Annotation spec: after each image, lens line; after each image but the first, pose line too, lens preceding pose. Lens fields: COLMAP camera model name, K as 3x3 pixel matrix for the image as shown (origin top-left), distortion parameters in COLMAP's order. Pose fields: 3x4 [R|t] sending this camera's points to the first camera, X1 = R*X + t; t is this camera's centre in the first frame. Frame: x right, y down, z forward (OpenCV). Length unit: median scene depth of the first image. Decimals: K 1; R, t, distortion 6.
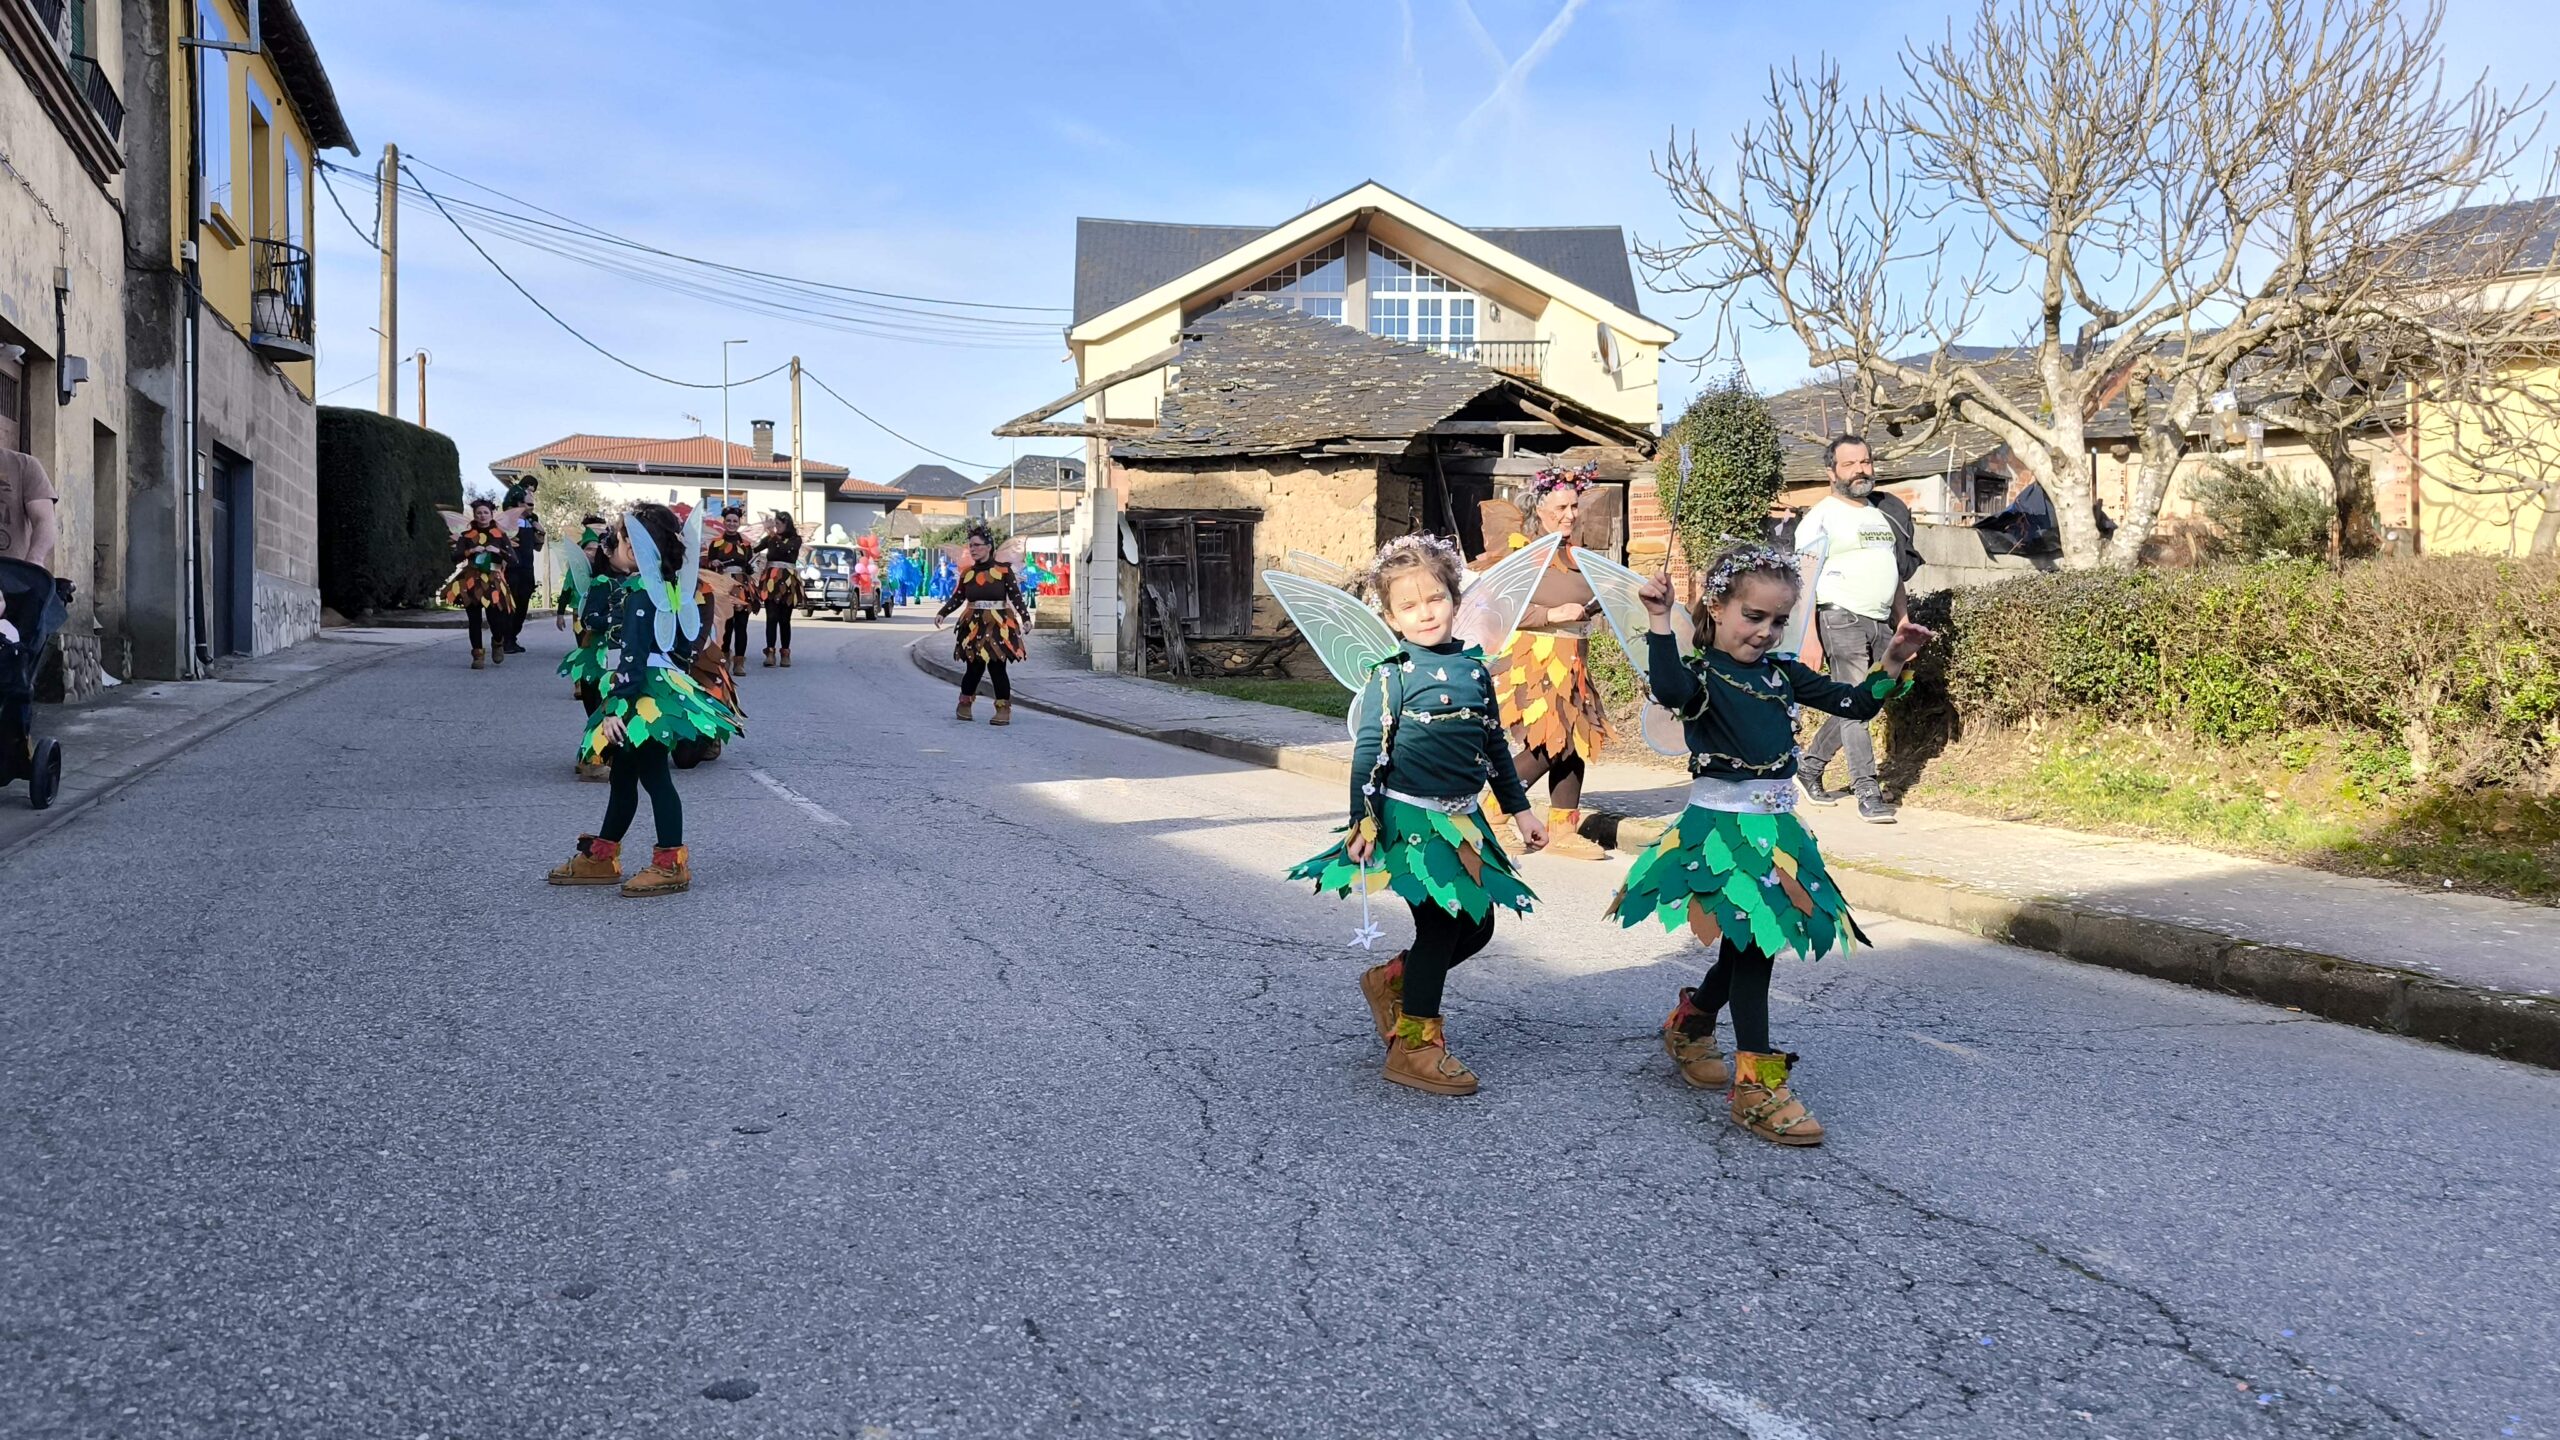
lens RADIAL K [[1799.0, 0, 1294.0], [0, 1799.0, 722.7], [0, 0, 1]] dist [0.049663, -0.039936]
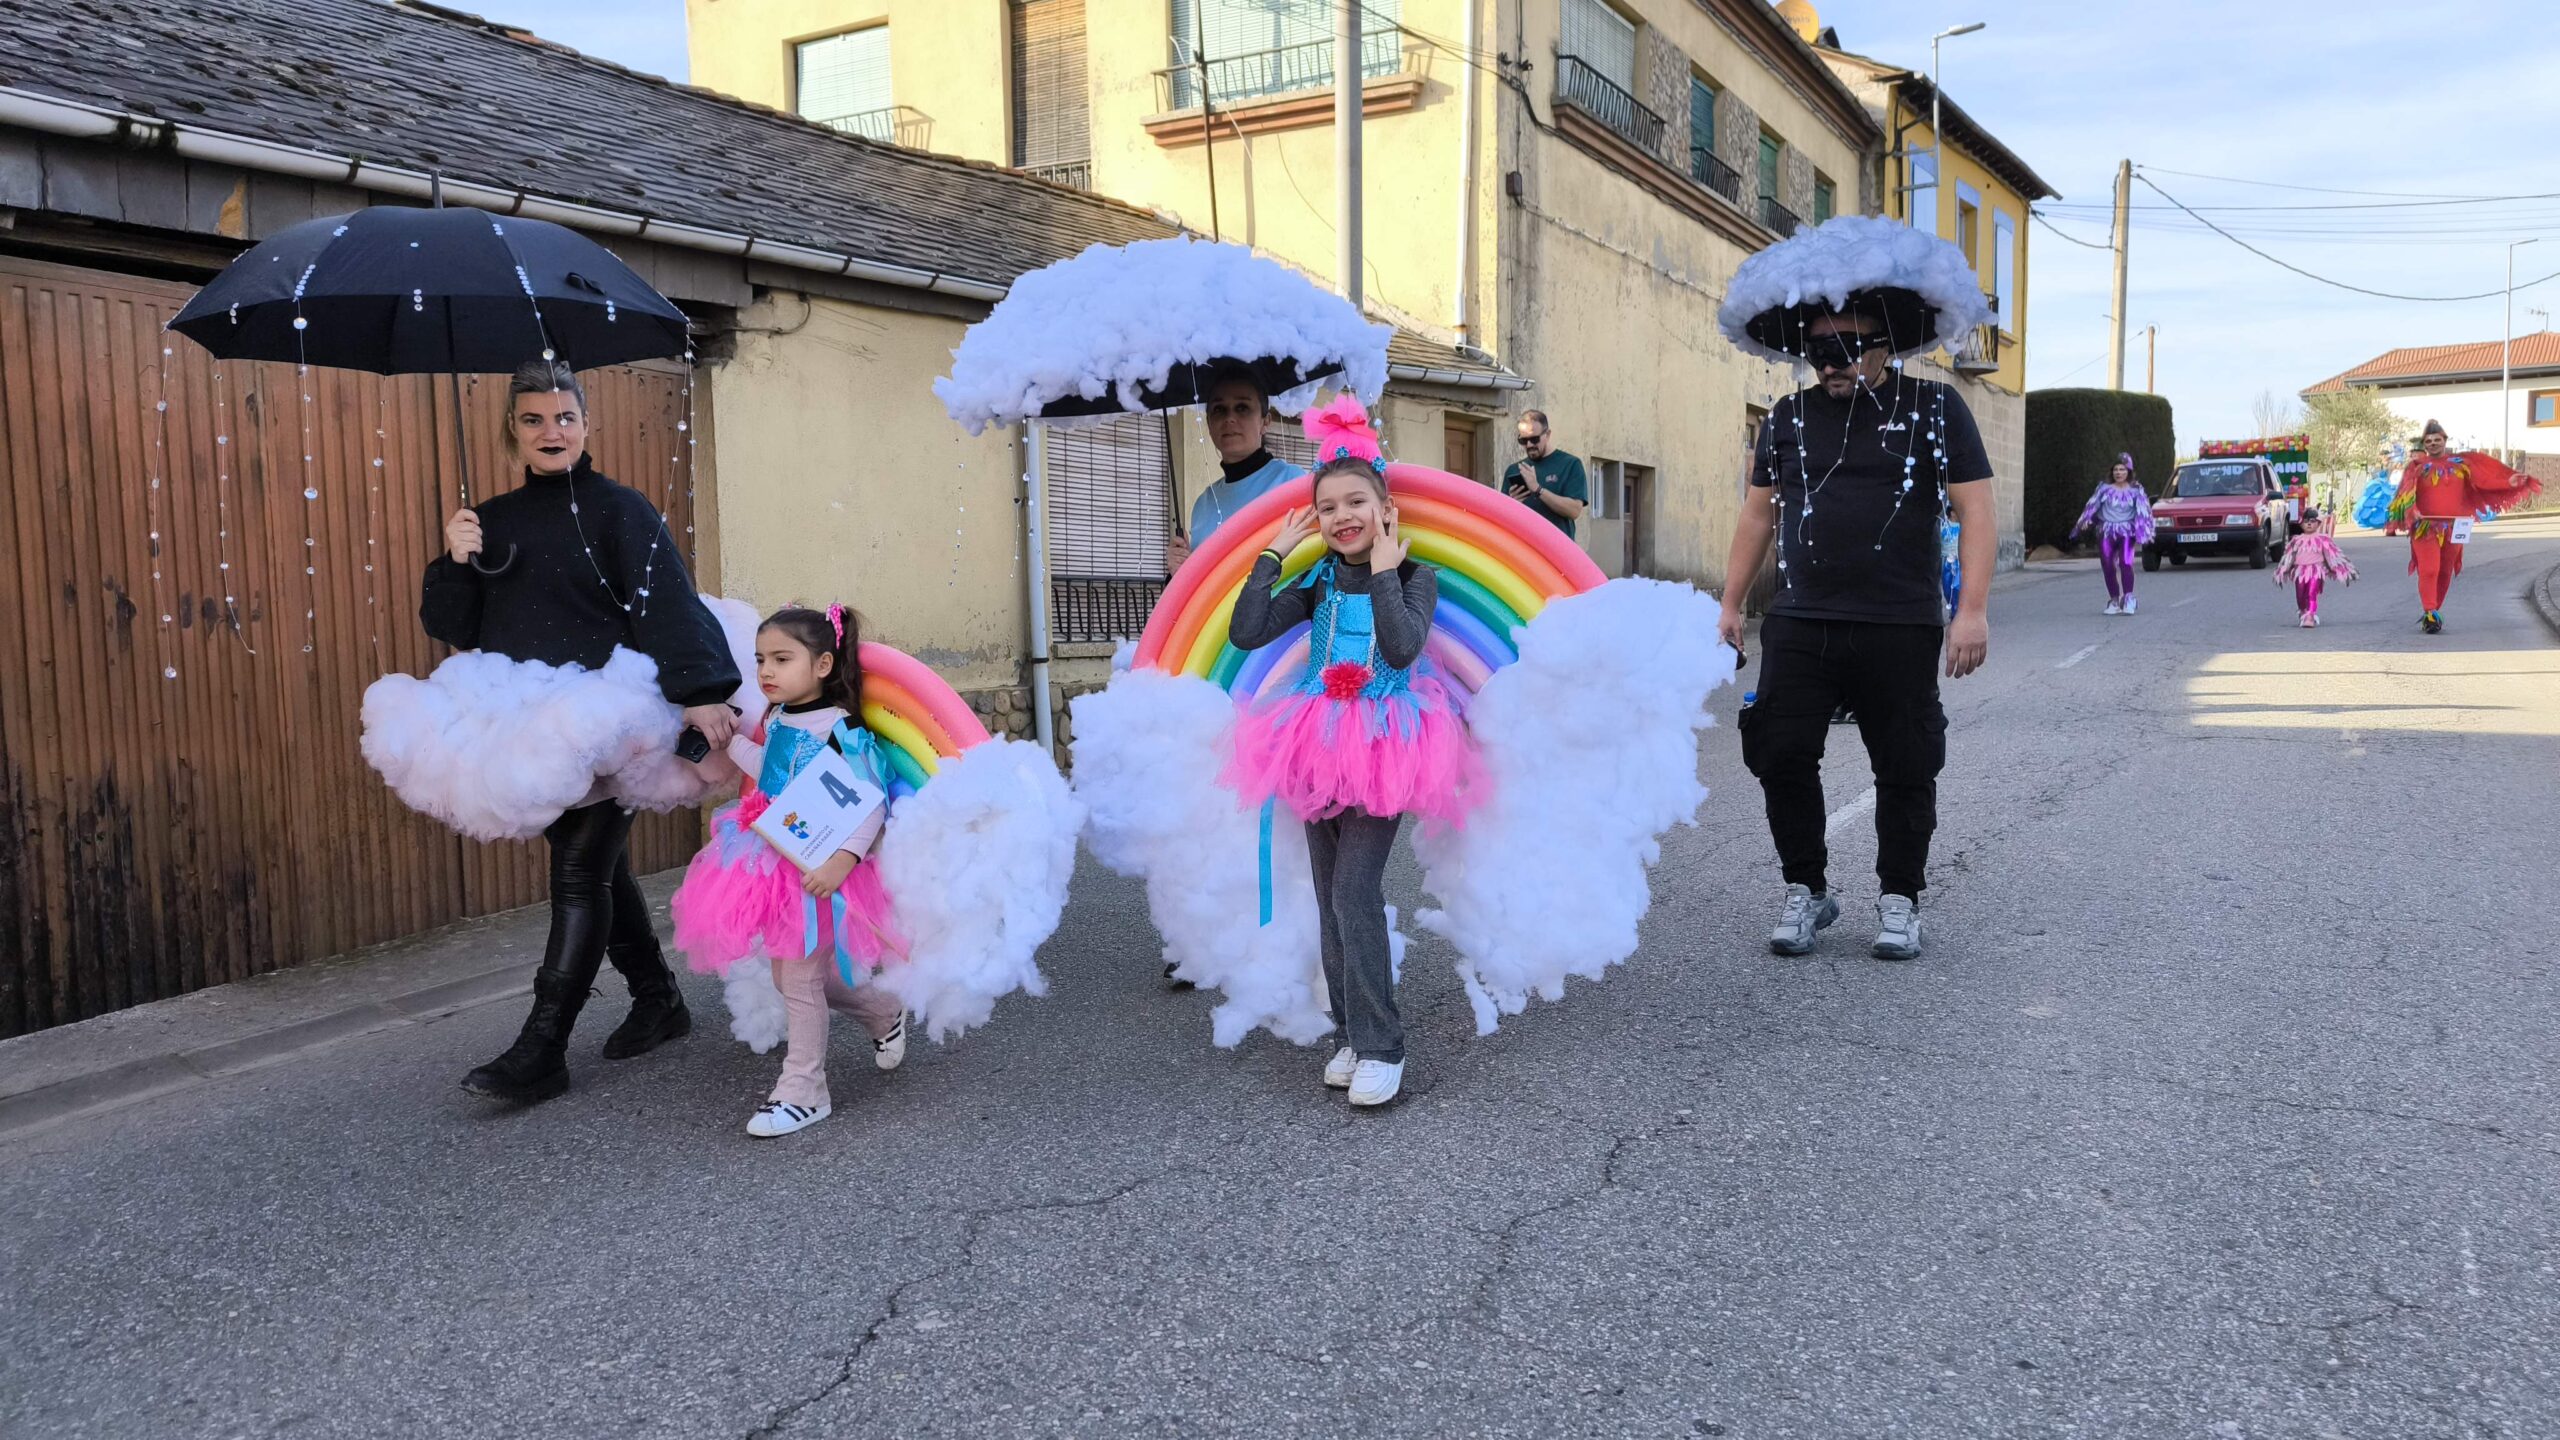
lens RADIAL K [[1782.9, 0, 1291.7], [0, 1782.9, 738.5], [0, 0, 1]] dist [0.062164, -0.062441]
pose [[0.573819, 0.041674, -0.817921, 0.275520], [-0.000599, 0.998726, 0.050467, 0.013117], [0.818982, -0.028469, 0.573113, -0.235433]]
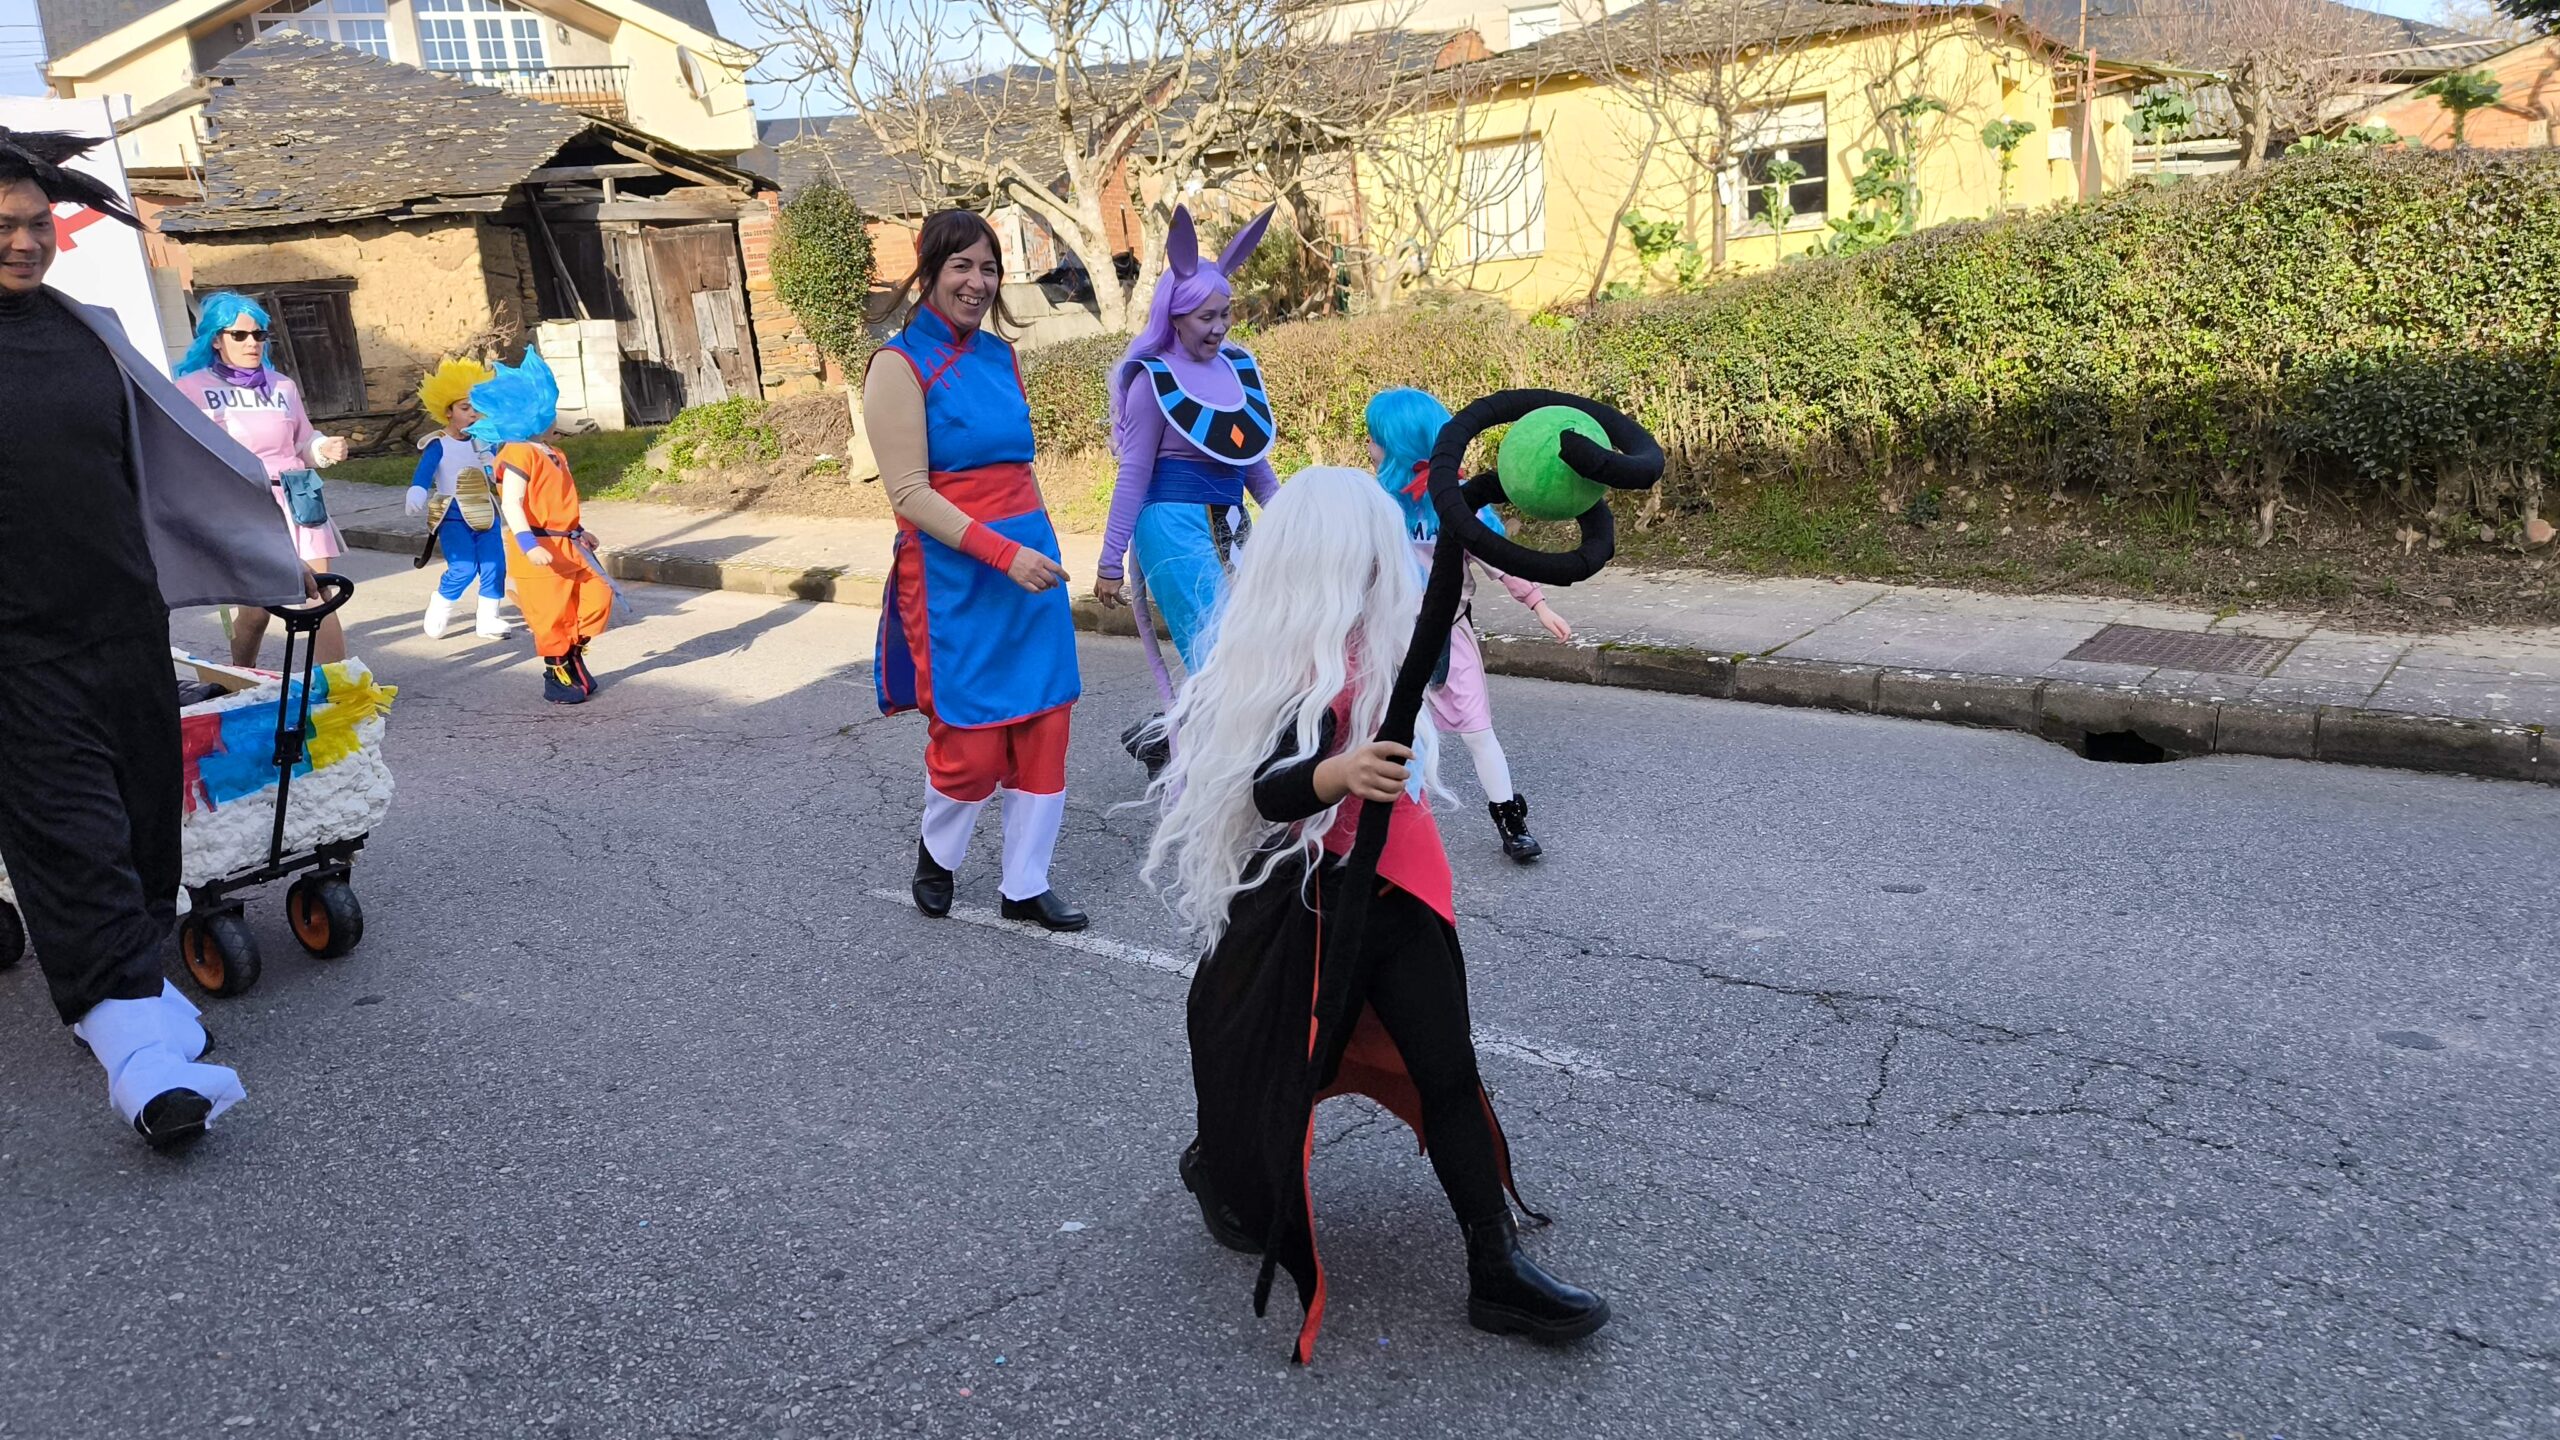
lens RADIAL K [[1786.3, 0, 1272.9], [0, 1786.3, 722.8], [0, 0, 1]] dist [0.071957, -0.081536]
pose [[0.893847, -0.177482, 0.411750, -0.020163], [0.106101, 0.975965, 0.190354, -0.018305], [-0.435638, -0.126460, 0.891195, -0.110364]]
